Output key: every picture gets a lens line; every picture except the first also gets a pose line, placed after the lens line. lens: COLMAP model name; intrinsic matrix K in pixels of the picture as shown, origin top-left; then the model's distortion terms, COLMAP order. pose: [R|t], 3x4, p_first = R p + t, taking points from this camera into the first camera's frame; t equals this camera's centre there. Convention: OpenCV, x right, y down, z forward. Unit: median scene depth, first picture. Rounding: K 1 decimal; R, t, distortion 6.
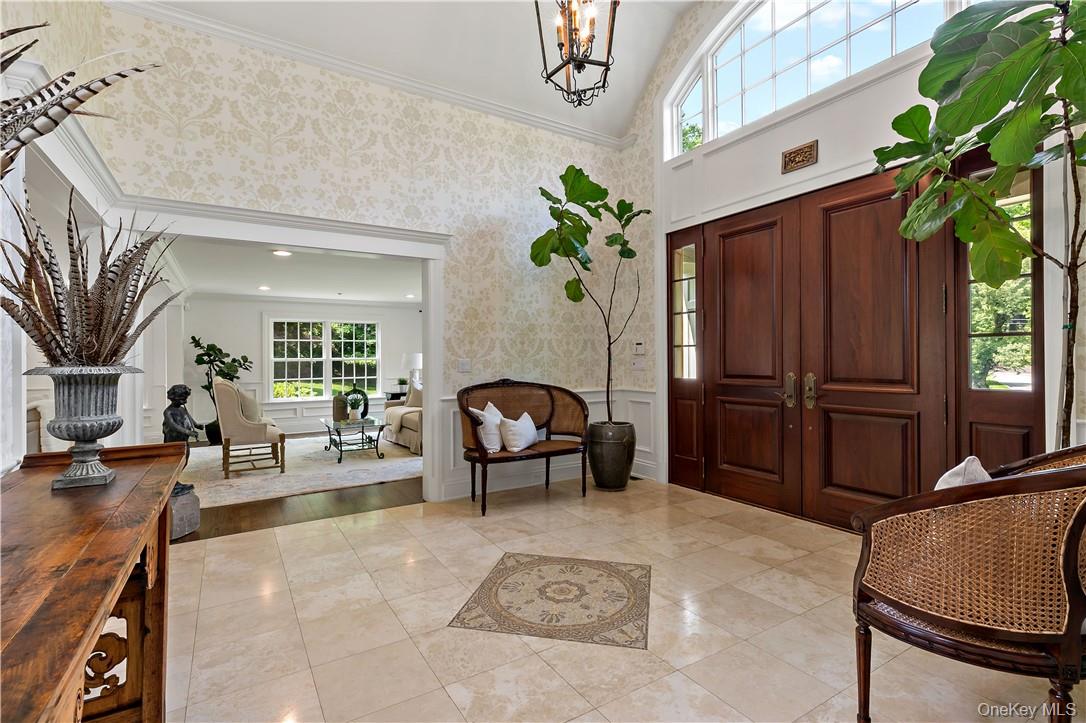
lens RADIAL K [[502.9, 0, 537.8], [0, 502.9, 358.8], [0, 0, 1]] dist [0.000947, 0.000280]
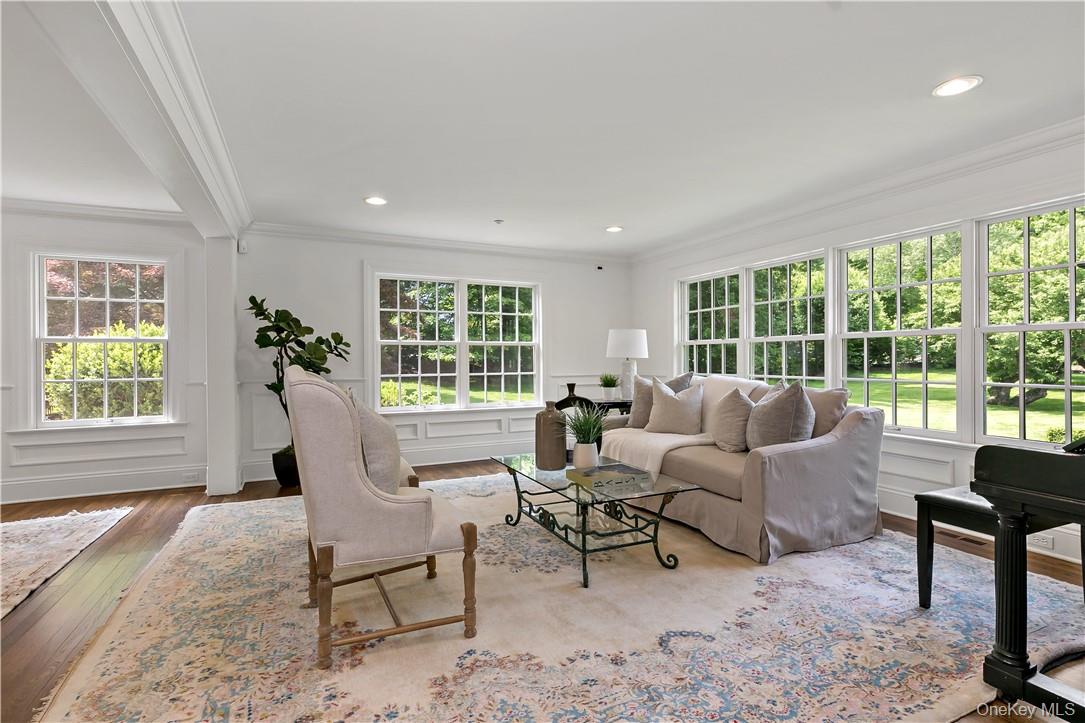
lens RADIAL K [[517.3, 0, 542.5], [0, 517.3, 361.5], [0, 0, 1]] dist [0.000299, -0.000127]
pose [[0.993877, 0.007495, -0.110234, -0.289865], [-0.006741, 0.999951, 0.007213, 0.021306], [0.110283, -0.006426, 0.993879, 0.447888]]
